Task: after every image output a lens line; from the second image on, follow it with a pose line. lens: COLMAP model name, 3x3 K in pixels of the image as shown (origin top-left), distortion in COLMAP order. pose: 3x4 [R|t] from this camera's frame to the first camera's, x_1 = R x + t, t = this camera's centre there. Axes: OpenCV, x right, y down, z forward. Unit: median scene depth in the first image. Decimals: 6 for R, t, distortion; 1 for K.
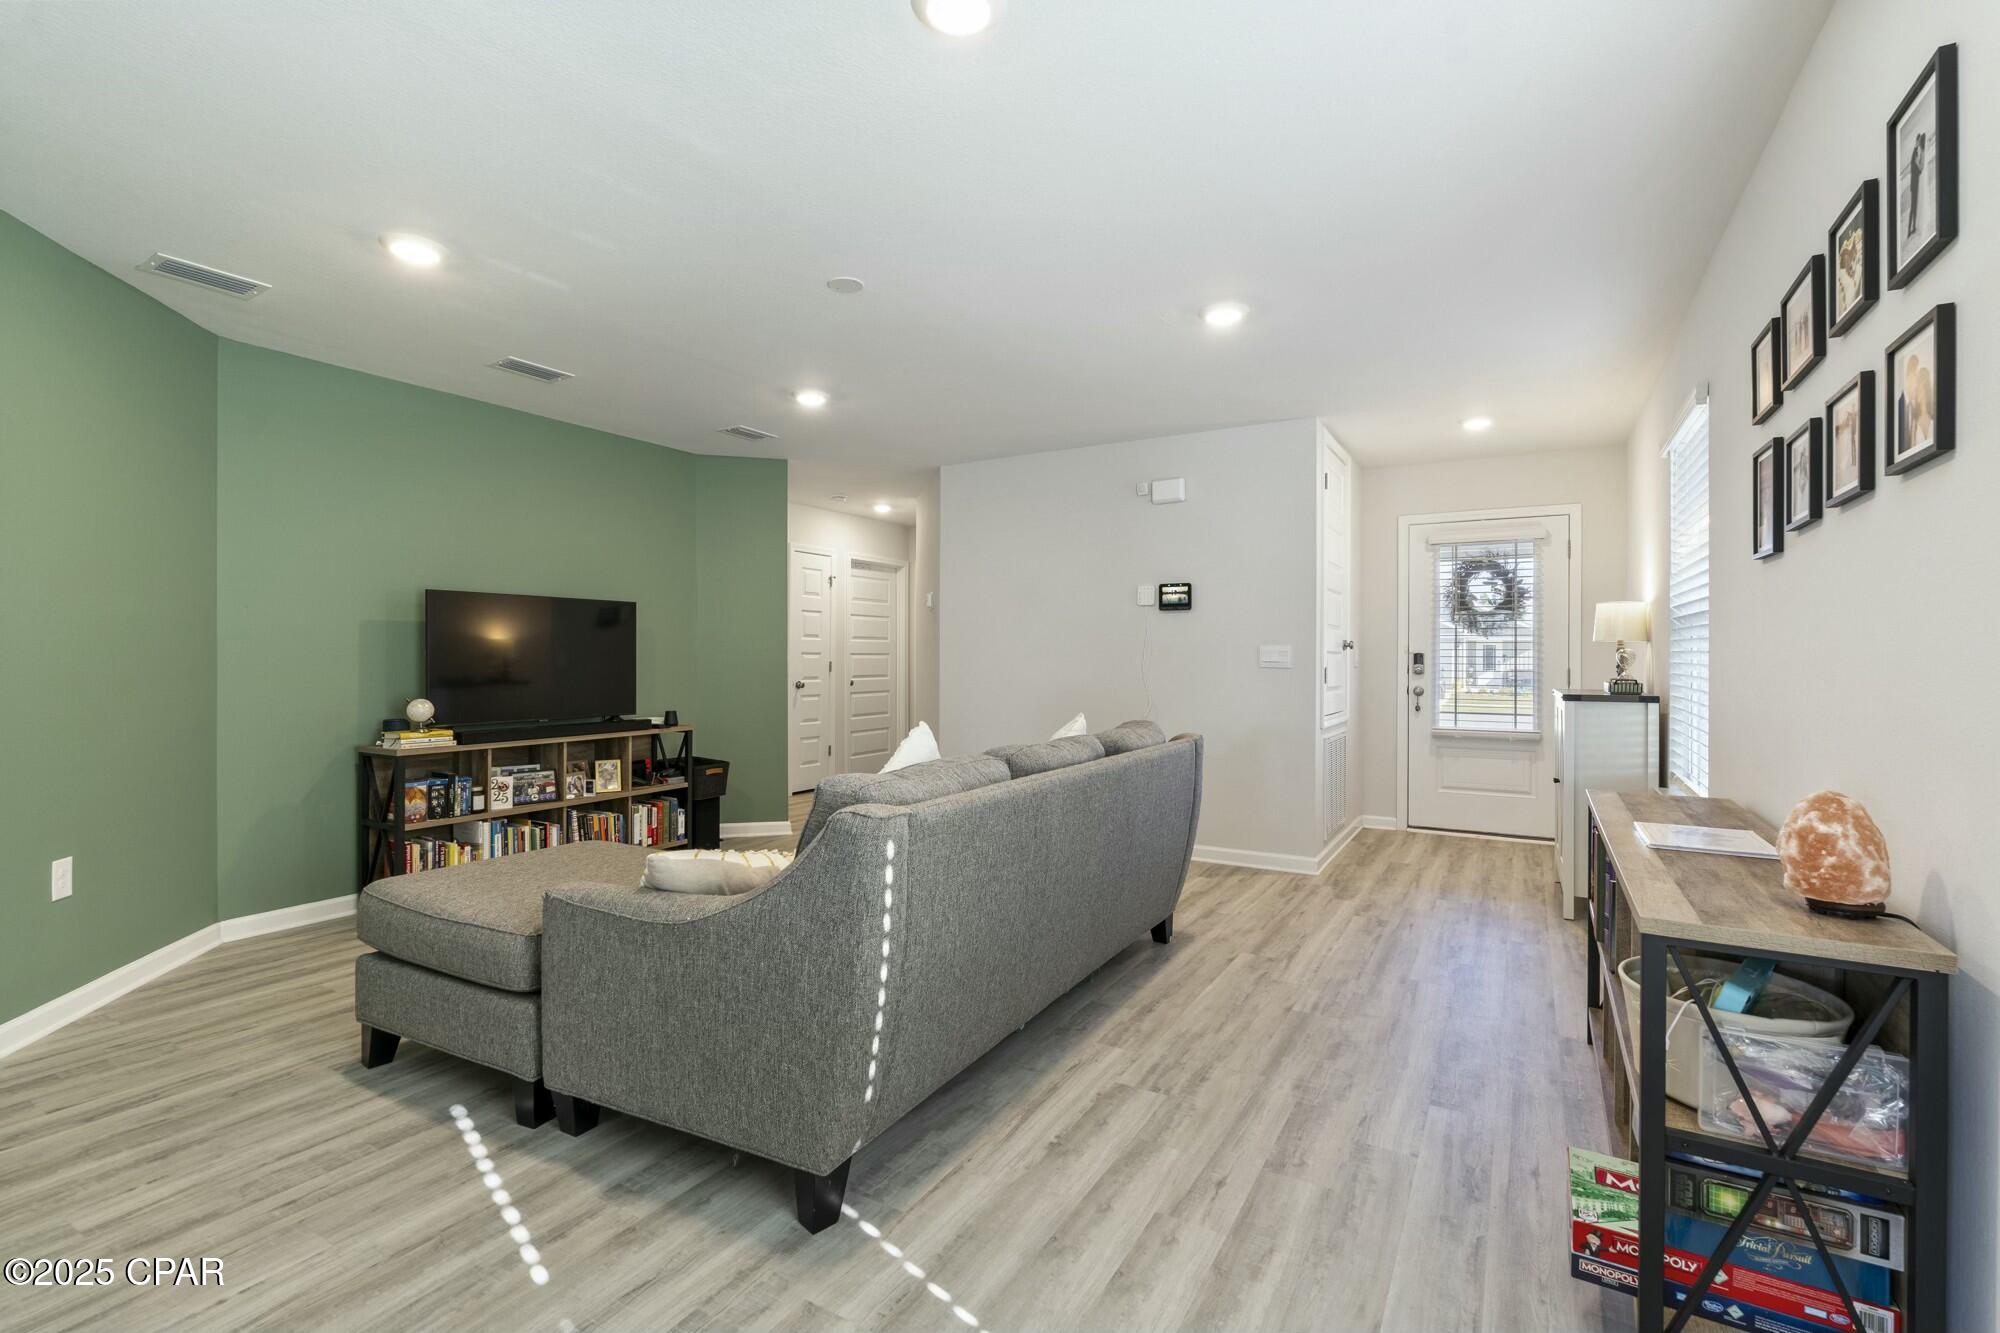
lens RADIAL K [[880.3, 0, 1002.2], [0, 880.3, 657.3], [0, 0, 1]] dist [-0.001761, -0.000197]
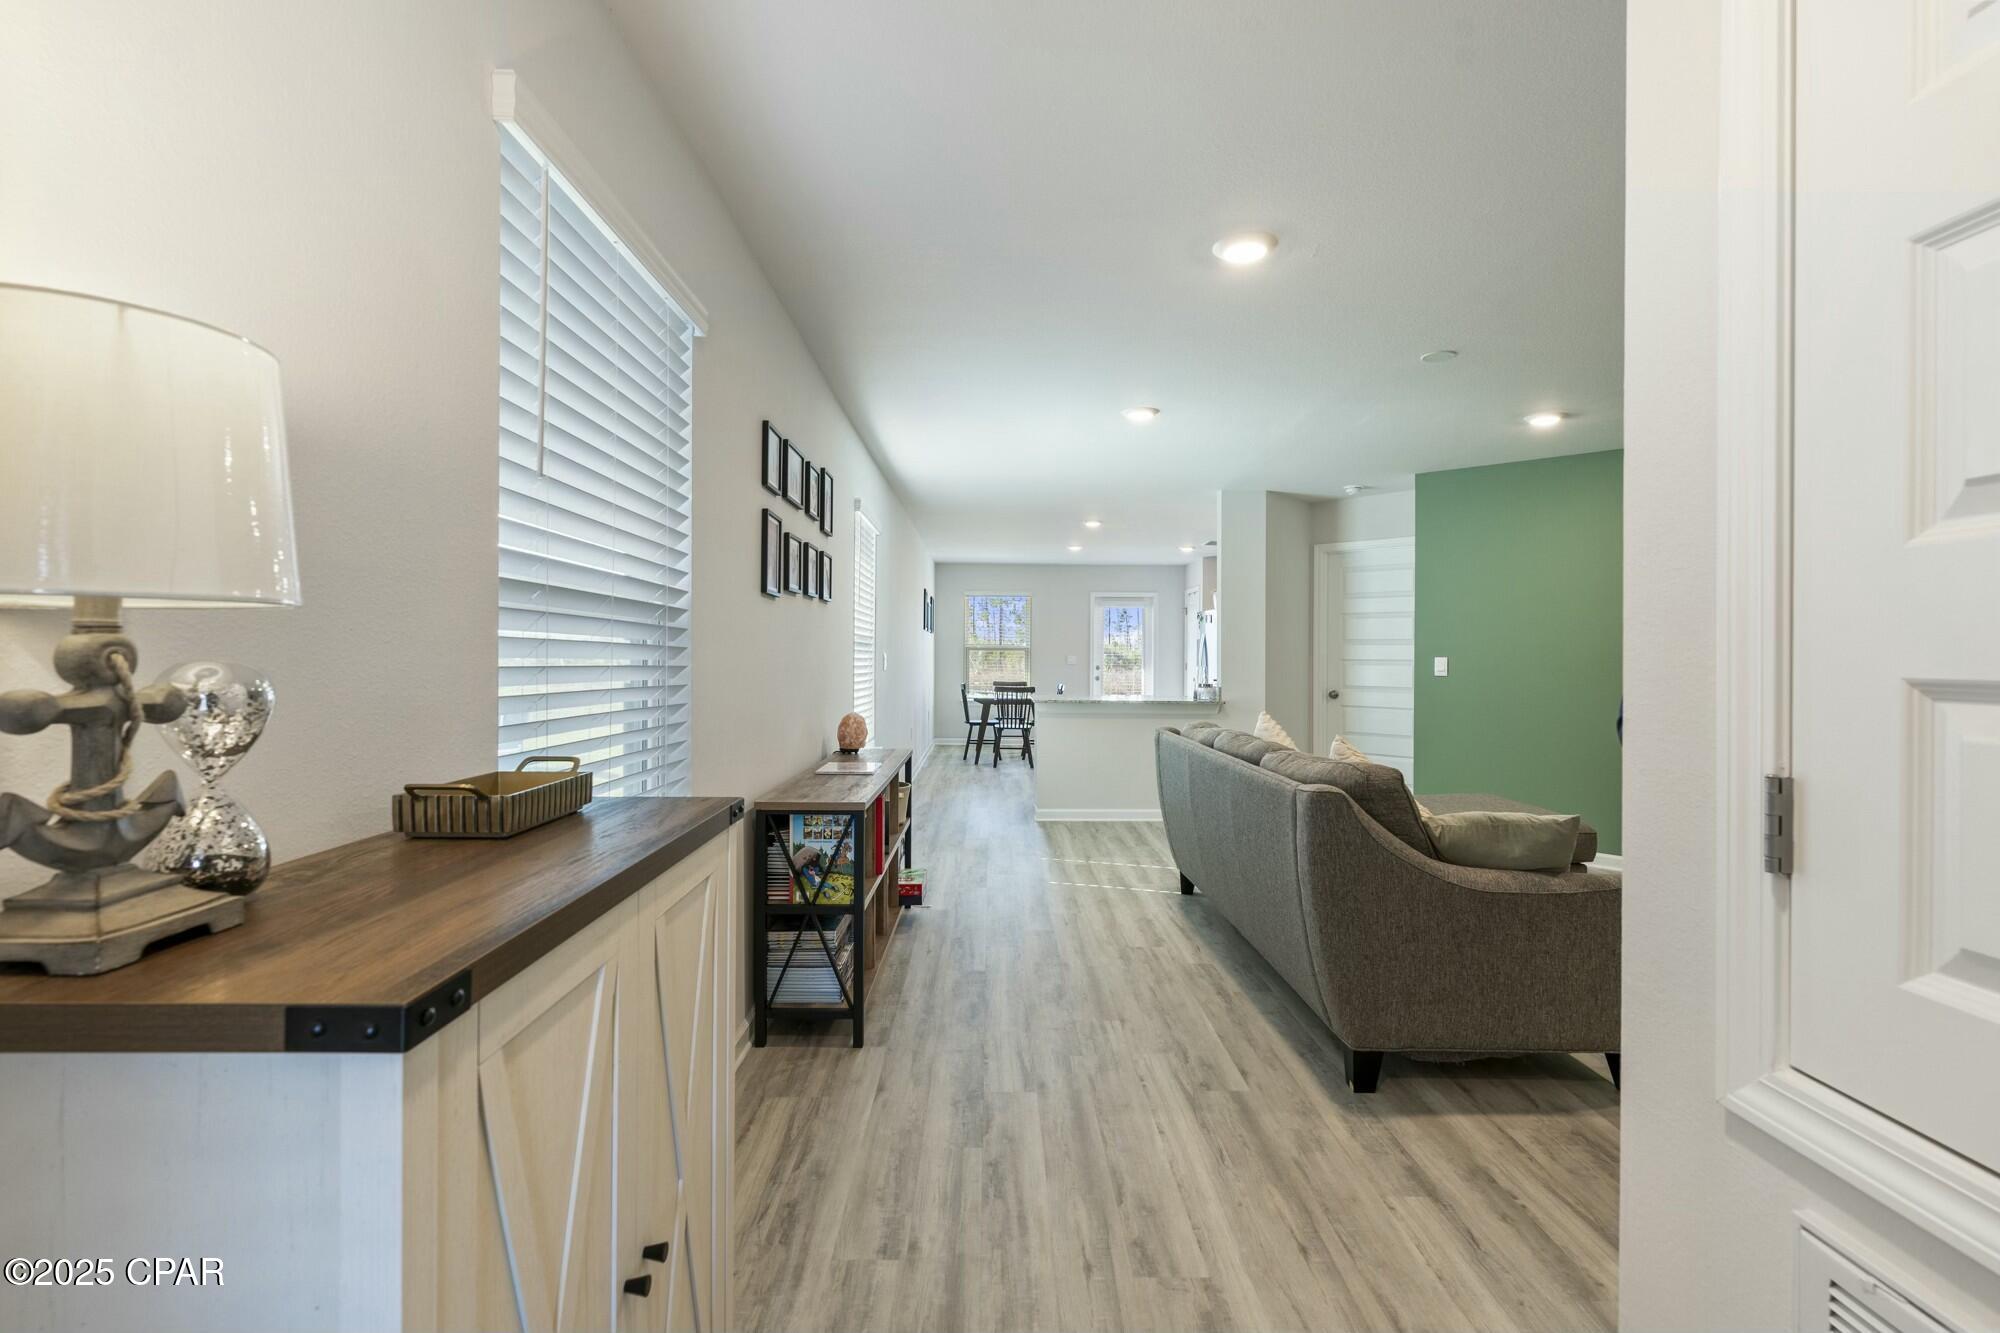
lens RADIAL K [[880.3, 0, 1001.1], [0, 880.3, 662.2], [0, 0, 1]] dist [-0.001761, -0.000197]
pose [[-0.853540, -0.009557, -0.520939, 0.962761], [-0.012828, 0.999914, 0.002674, -0.011748], [0.520869, 0.008965, -0.853590, 1.764736]]
